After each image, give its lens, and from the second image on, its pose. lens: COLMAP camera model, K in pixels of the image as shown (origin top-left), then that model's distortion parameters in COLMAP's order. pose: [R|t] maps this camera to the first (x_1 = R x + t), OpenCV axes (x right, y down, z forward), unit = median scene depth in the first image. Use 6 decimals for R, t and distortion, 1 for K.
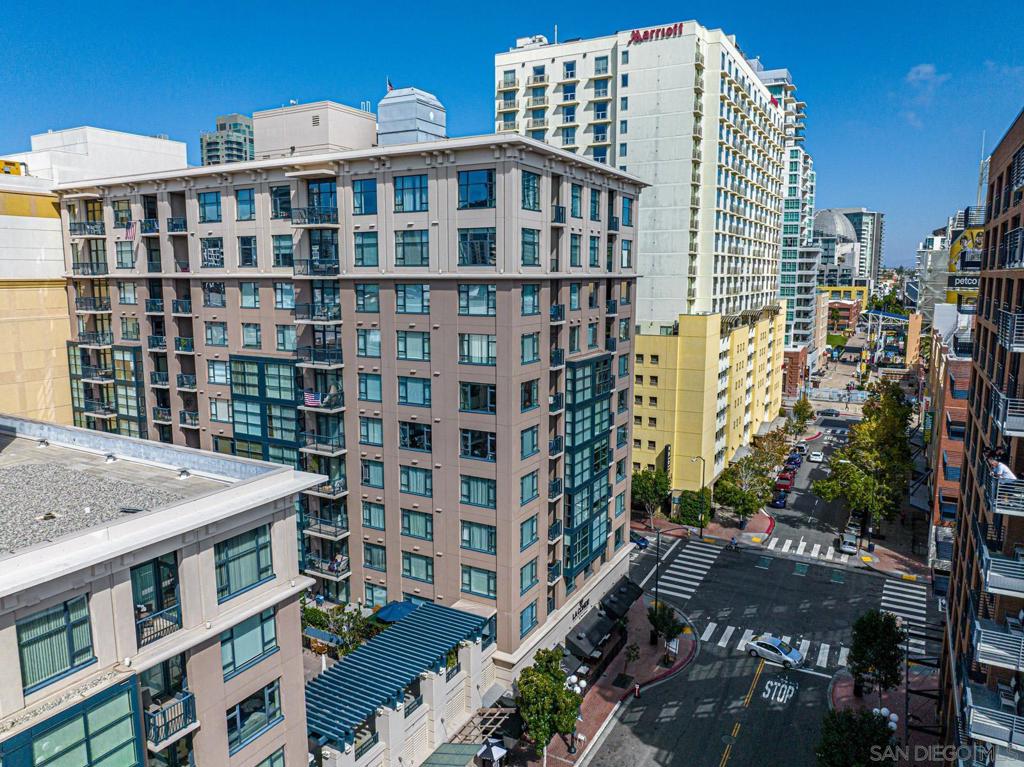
lens RADIAL K [[717.7, 0, 512.3], [0, 717.7, 380.4], [0, 0, 1]] dist [-0.045903, 0.015952]
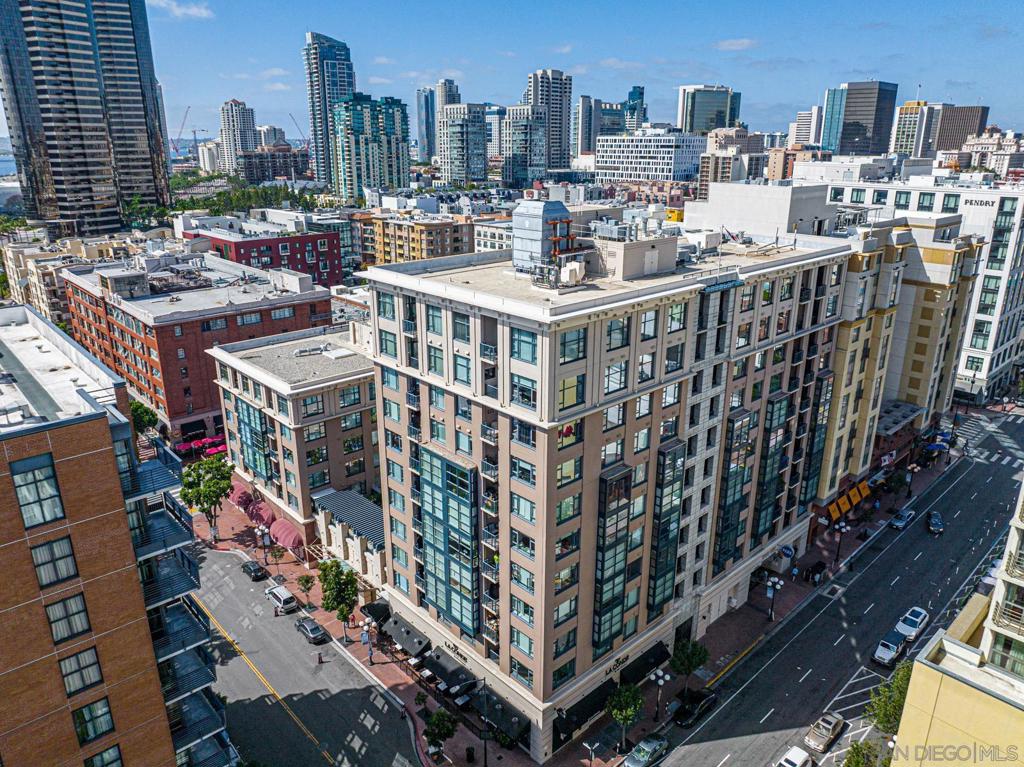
lens RADIAL K [[717.7, 0, 509.9], [0, 717.7, 381.8], [0, 0, 1]] dist [-0.045903, 0.015952]
pose [[-0.323200, 0.299284, -0.897759, 1.022397], [-0.139143, 0.923334, 0.357902, -0.541254], [0.936045, 0.240591, -0.256778, 1.319443]]
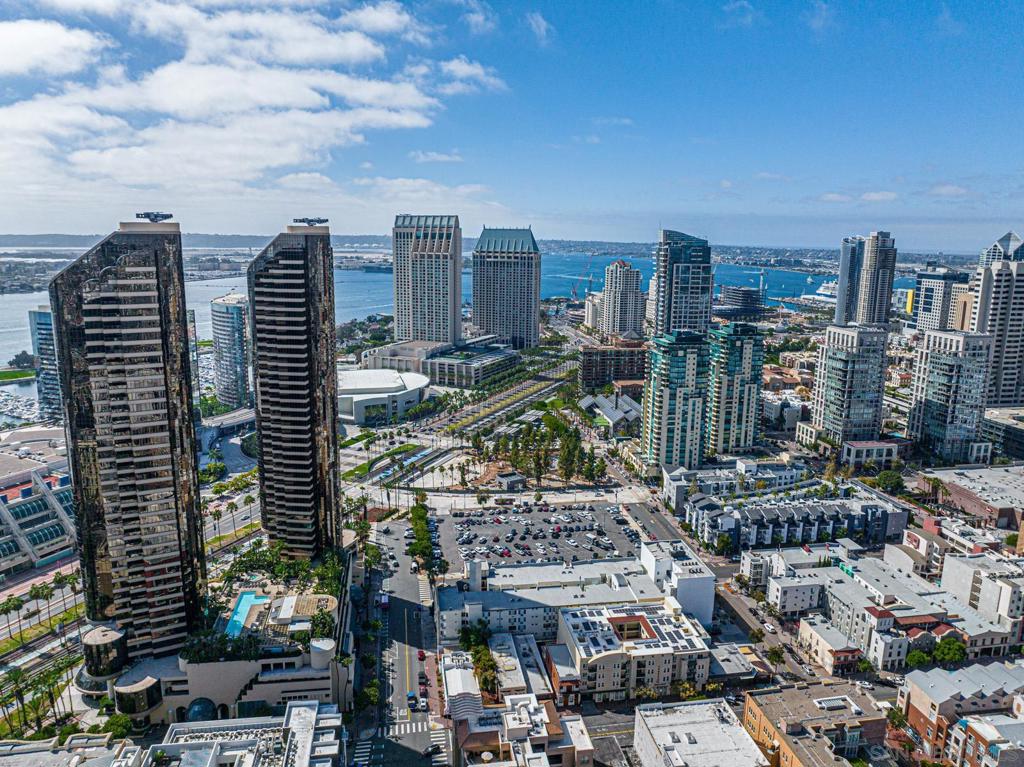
lens RADIAL K [[717.7, 0, 512.0], [0, 717.7, 383.1], [0, 0, 1]] dist [-0.045903, 0.015952]
pose [[-0.793925, 0.107716, -0.598398, -2.242020], [-0.103513, 0.945869, 0.307600, -1.925996], [0.599139, 0.306153, -0.739799, 0.477619]]
